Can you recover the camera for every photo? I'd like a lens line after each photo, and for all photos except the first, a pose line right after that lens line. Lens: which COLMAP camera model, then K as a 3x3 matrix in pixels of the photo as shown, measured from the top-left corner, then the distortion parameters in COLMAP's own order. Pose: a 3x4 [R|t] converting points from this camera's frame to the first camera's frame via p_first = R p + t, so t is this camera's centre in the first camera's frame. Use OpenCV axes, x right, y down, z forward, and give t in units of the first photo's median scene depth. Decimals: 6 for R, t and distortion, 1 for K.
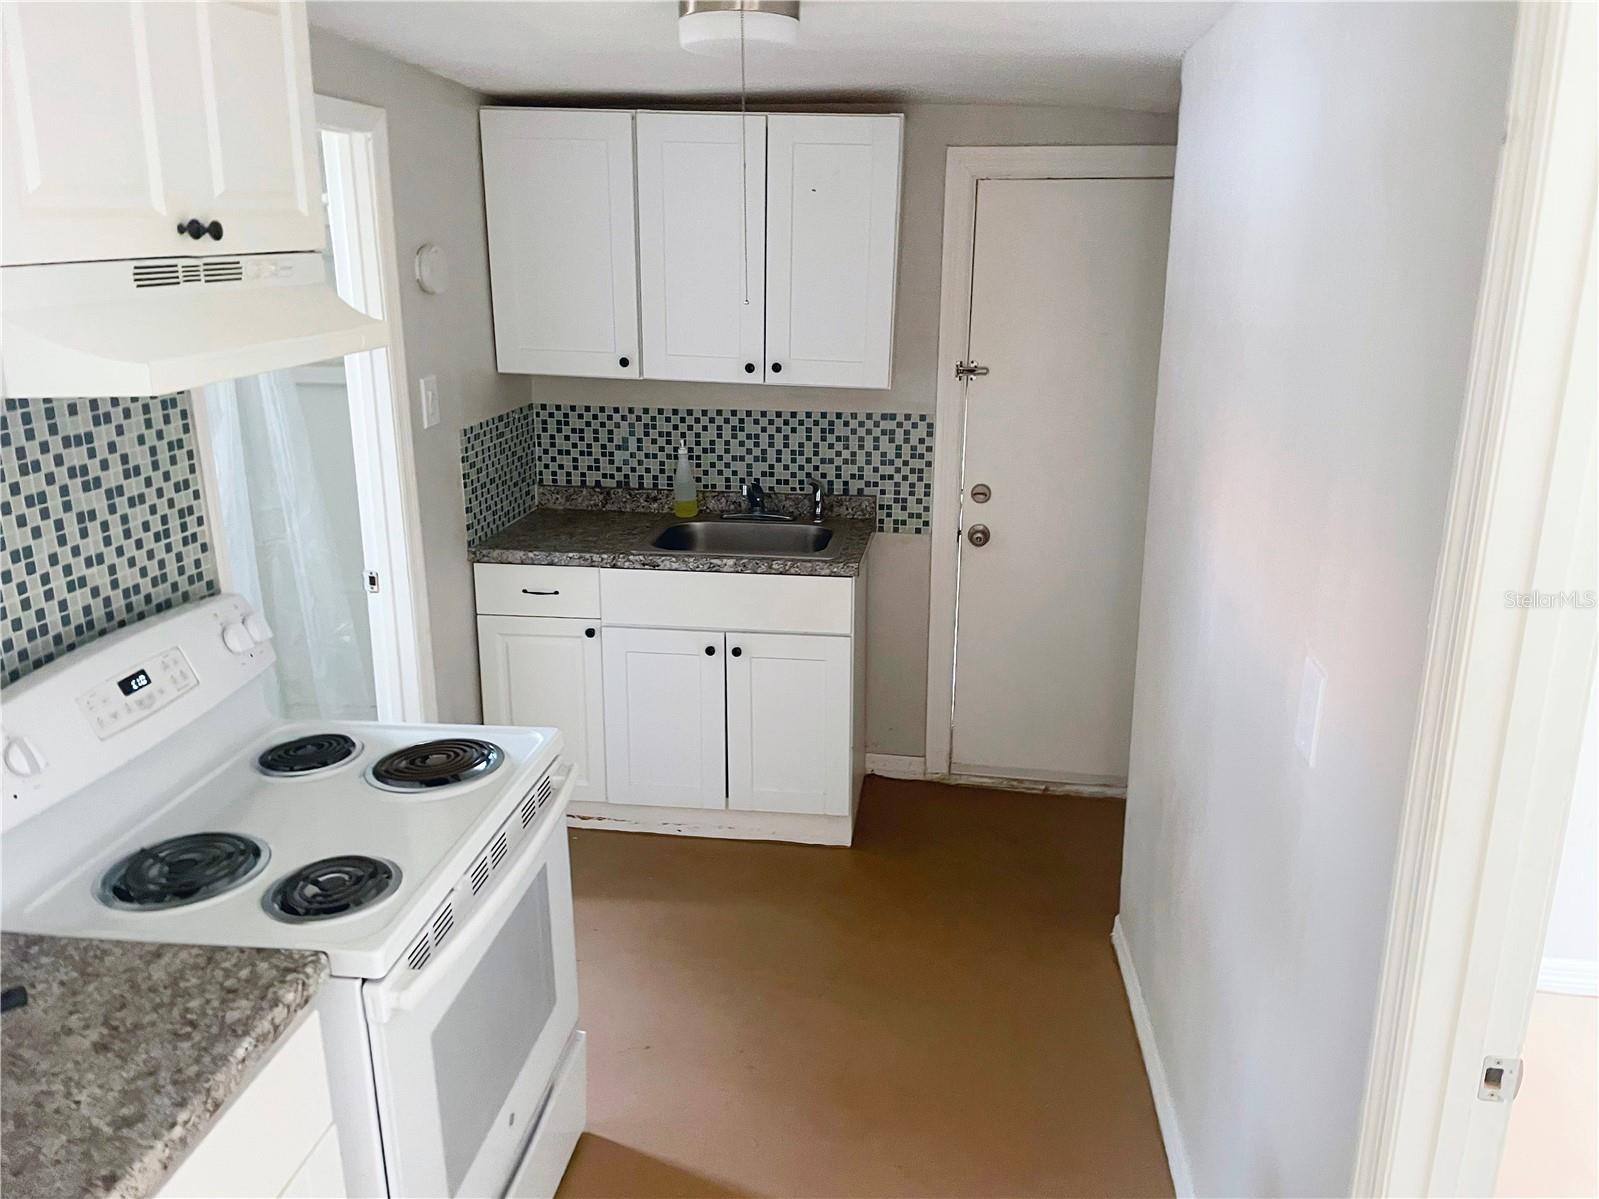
lens RADIAL K [[1221.1, 0, 799.5], [0, 1221.1, 599.5], [0, 0, 1]] dist [0.134141, -0.174710]
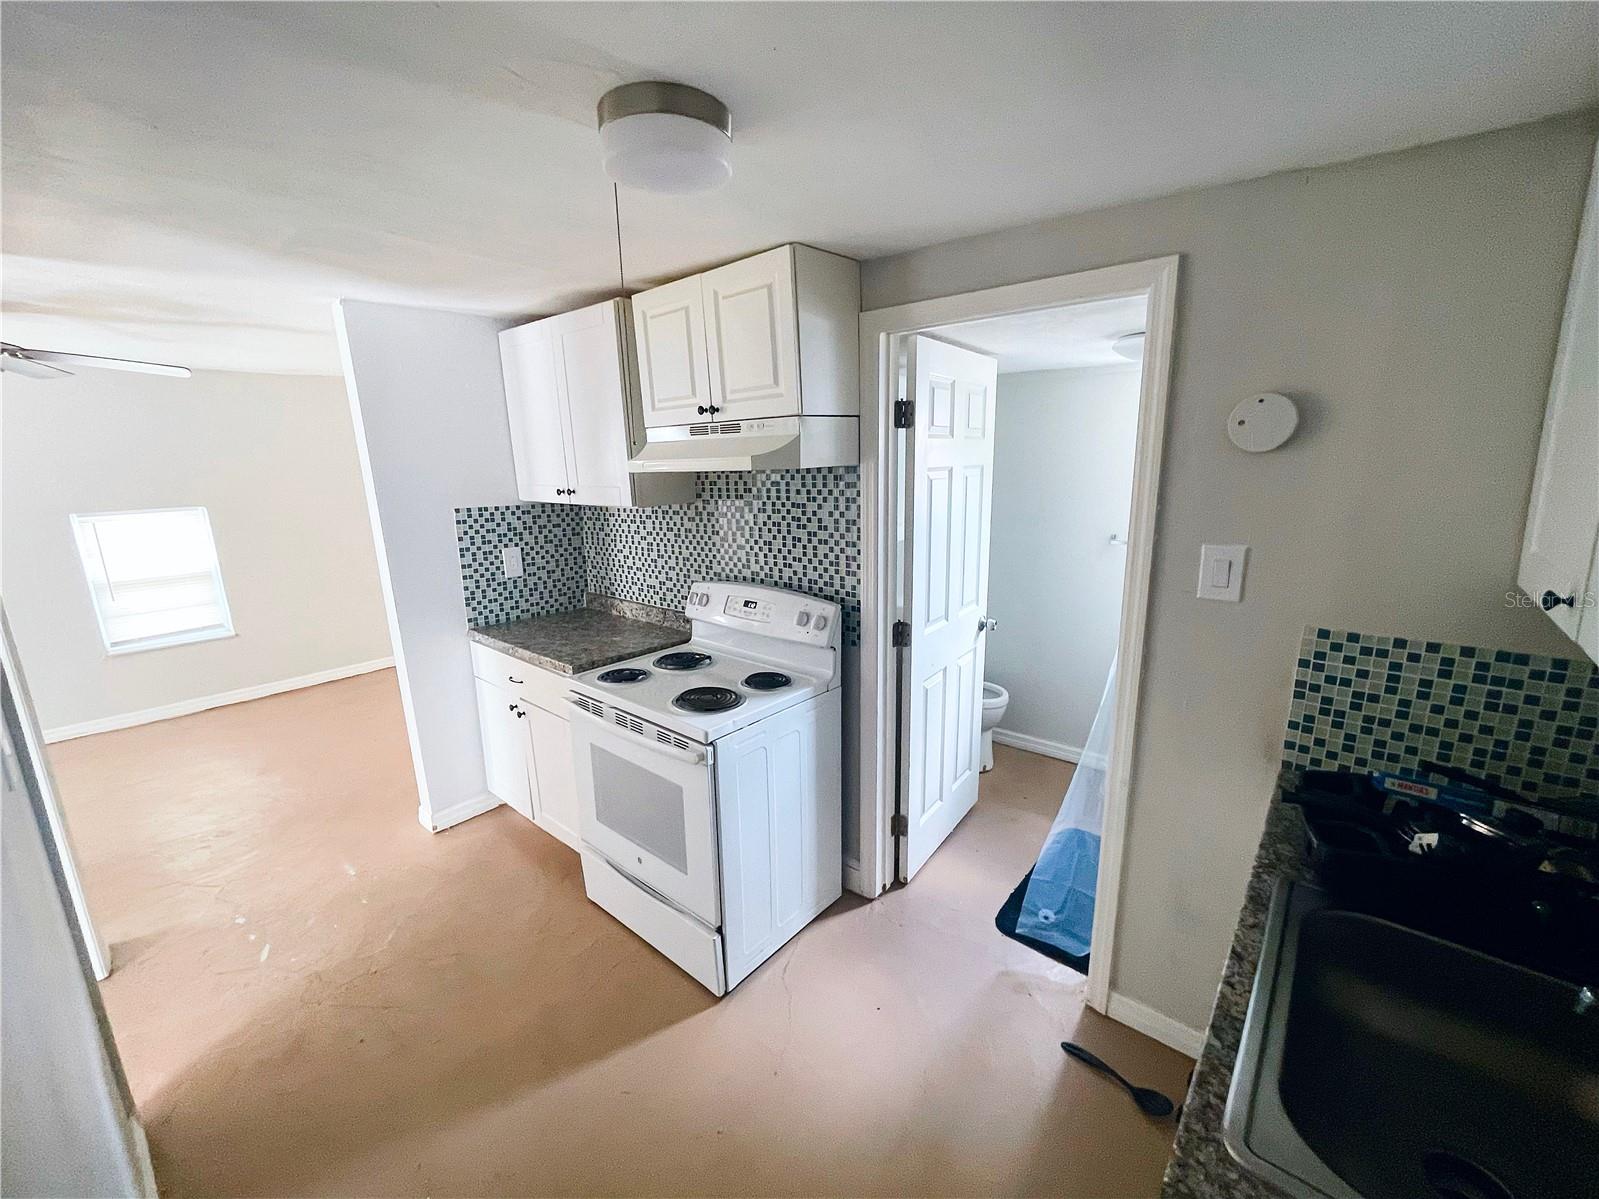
lens RADIAL K [[649.2, 0, 799.5], [0, 649.2, 599.5], [0, 0, 1]] dist [-0.000408, -0.000012]
pose [[-0.553747, 0.192407, -0.810150, 0.372649], [-0.220073, 0.904525, 0.365244, -0.375911], [0.803076, 0.380545, -0.458534, 1.501411]]
